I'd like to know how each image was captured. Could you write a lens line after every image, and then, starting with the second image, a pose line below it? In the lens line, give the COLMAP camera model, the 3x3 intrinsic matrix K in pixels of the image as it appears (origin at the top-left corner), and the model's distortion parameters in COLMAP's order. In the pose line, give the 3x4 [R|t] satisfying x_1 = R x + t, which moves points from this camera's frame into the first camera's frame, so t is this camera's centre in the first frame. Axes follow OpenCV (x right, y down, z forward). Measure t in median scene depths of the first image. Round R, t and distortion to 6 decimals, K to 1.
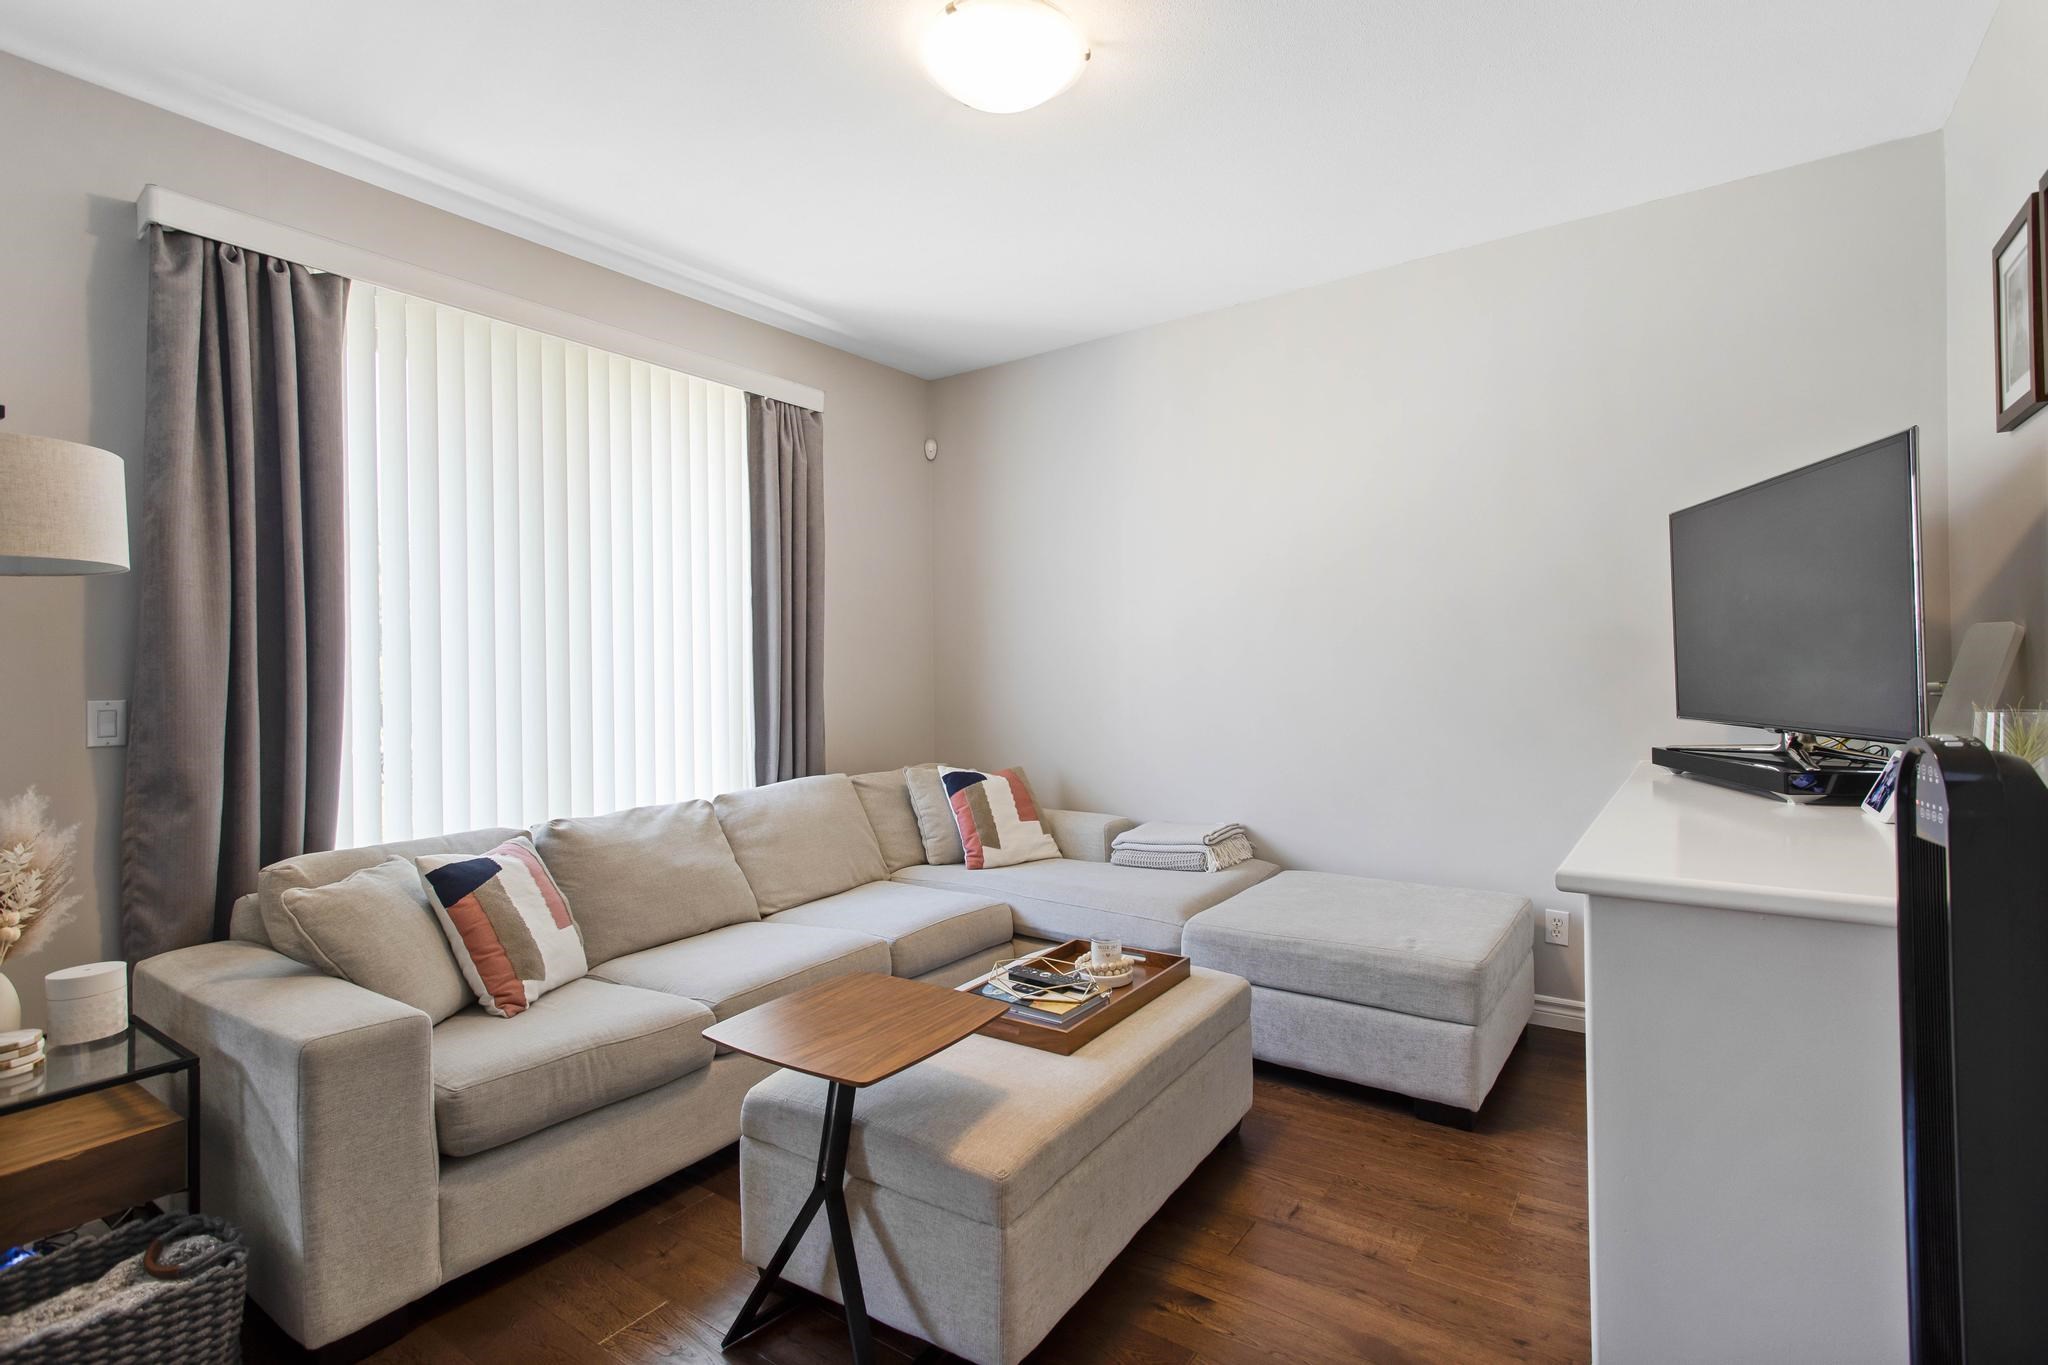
lens RADIAL K [[970.0, 0, 1059.9], [0, 970.0, 641.8], [0, 0, 1]] dist [-0.001453, 0.001450]
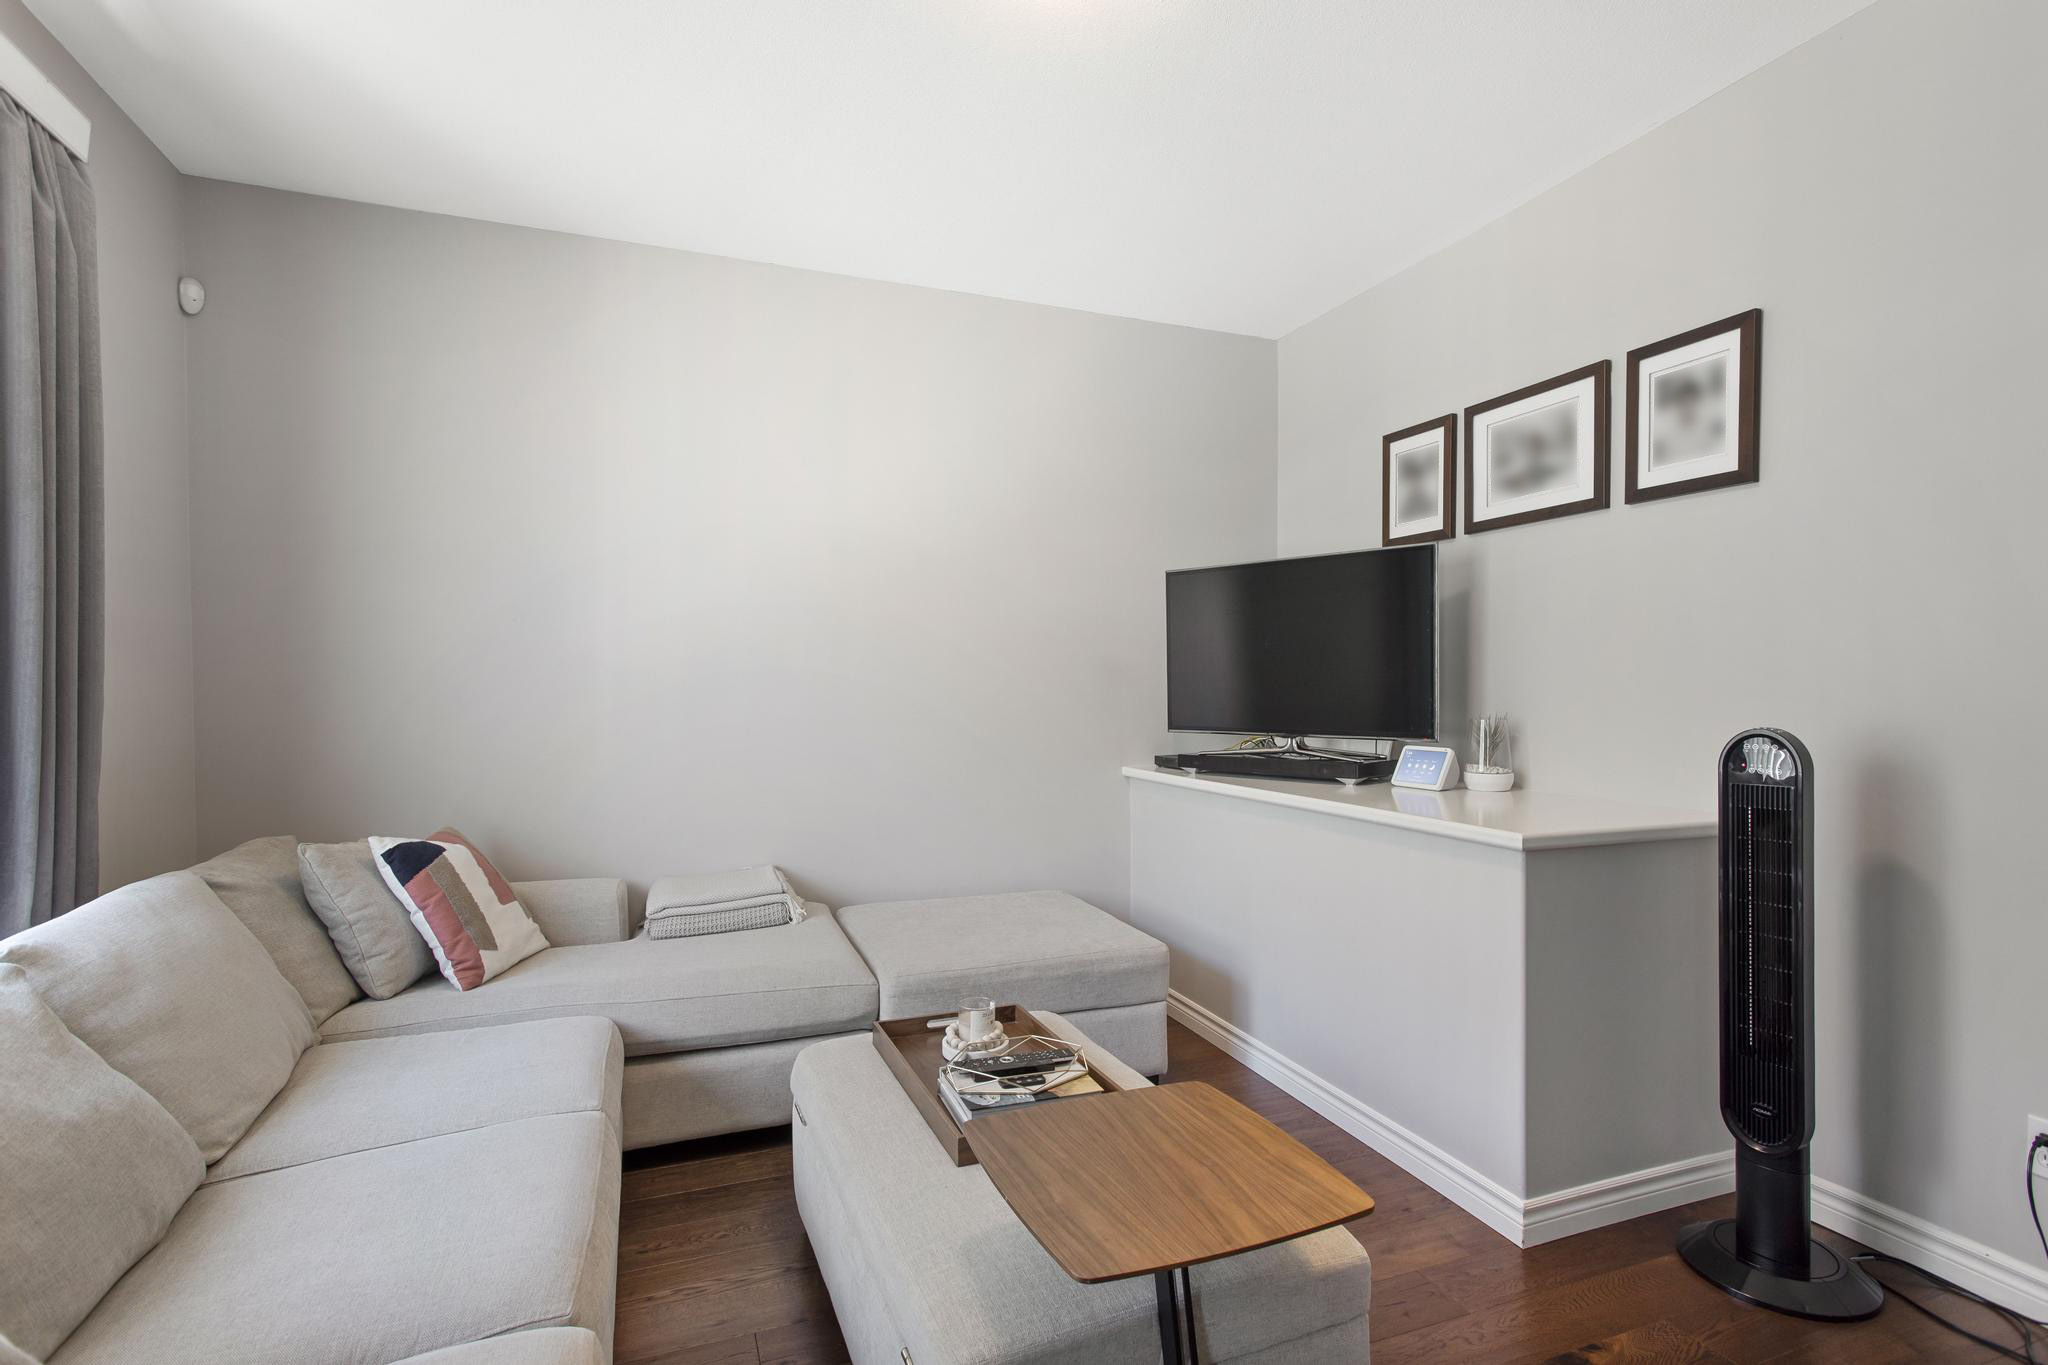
lens RADIAL K [[970.0, 0, 1028.9], [0, 970.0, 691.3], [0, 0, 1]] dist [-0.001453, 0.001450]
pose [[0.563965, 0.014932, 0.825663, -0.414178], [-0.034409, 0.999393, 0.005429, 0.019395], [-0.825081, -0.031472, 0.564137, 0.331075]]
